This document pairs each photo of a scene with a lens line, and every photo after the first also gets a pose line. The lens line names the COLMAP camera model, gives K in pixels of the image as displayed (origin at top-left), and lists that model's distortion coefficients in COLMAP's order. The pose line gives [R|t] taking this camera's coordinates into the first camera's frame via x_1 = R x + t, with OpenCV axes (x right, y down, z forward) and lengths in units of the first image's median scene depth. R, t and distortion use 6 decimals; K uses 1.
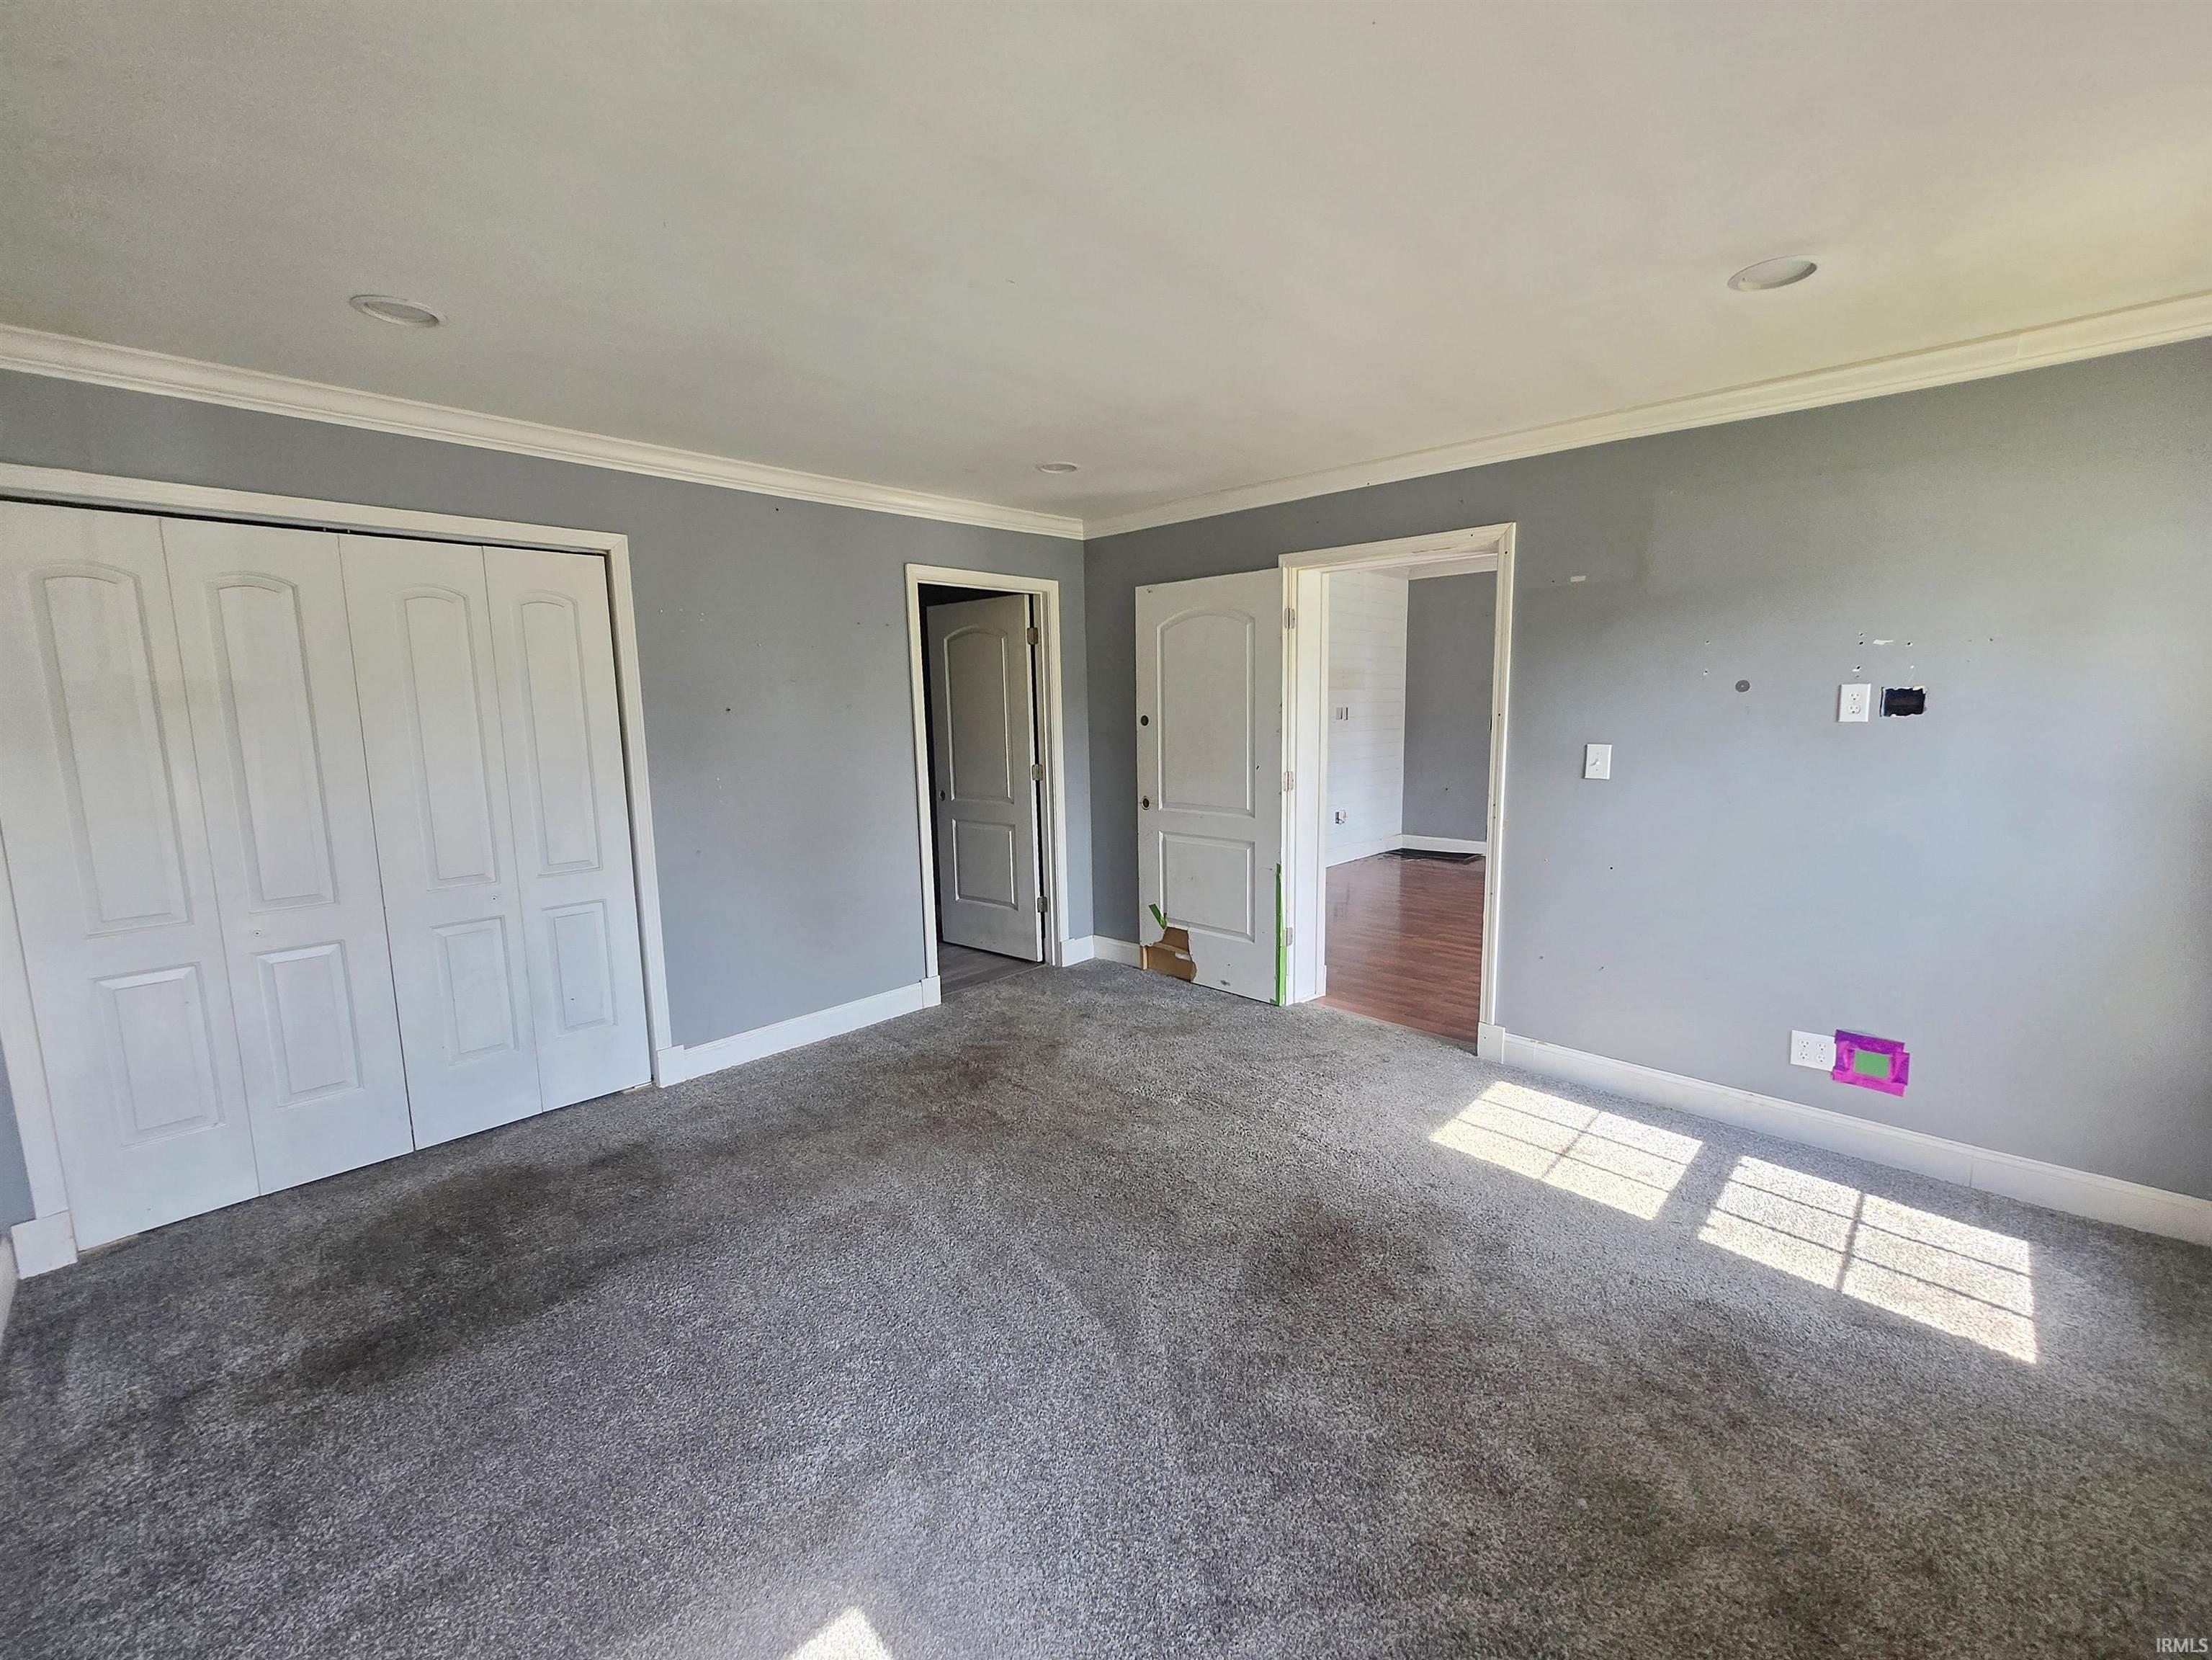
lens RADIAL K [[901.8, 0, 1092.3], [0, 901.8, 822.5], [0, 0, 1]] dist [-0.003373, 0.000040]
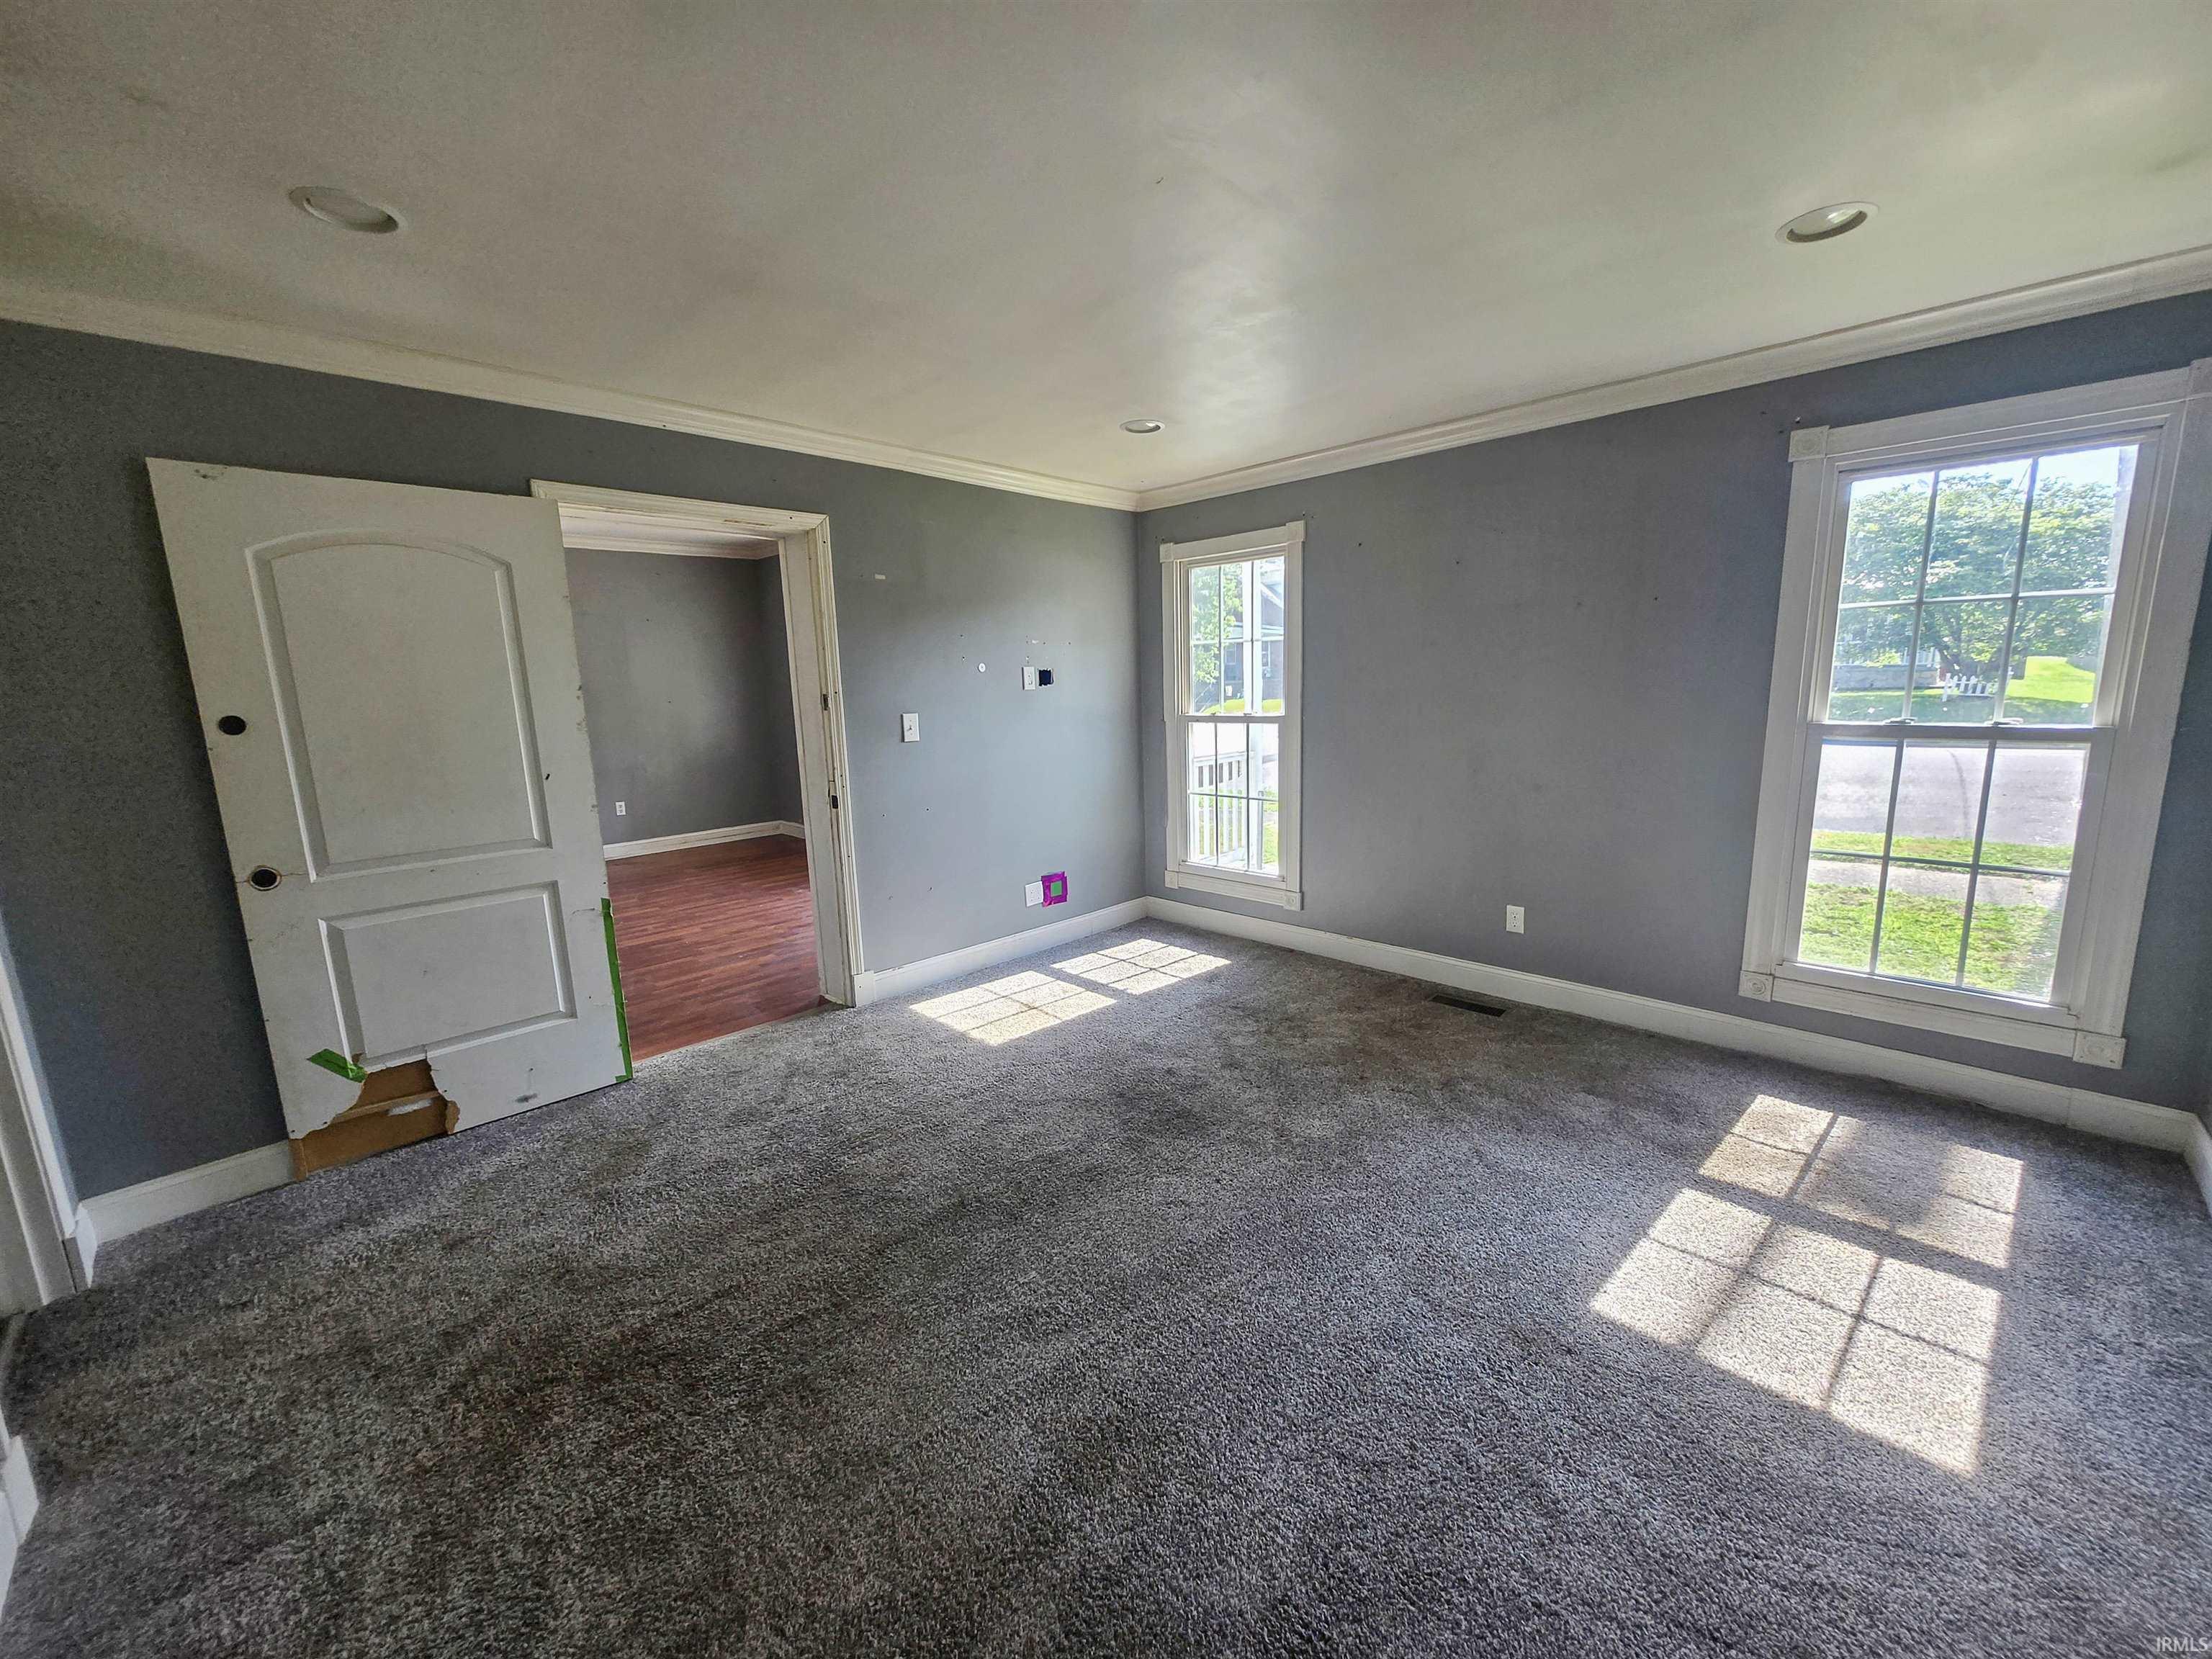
lens RADIAL K [[901.7, 0, 1092.8], [0, 901.7, 837.8], [0, 0, 1]] dist [-0.003373, 0.000040]
pose [[-0.004564, -0.161694, 0.986830, -0.717099], [0.158253, 0.974288, 0.160371, -0.080922], [-0.987388, 0.156901, 0.021142, 0.764558]]
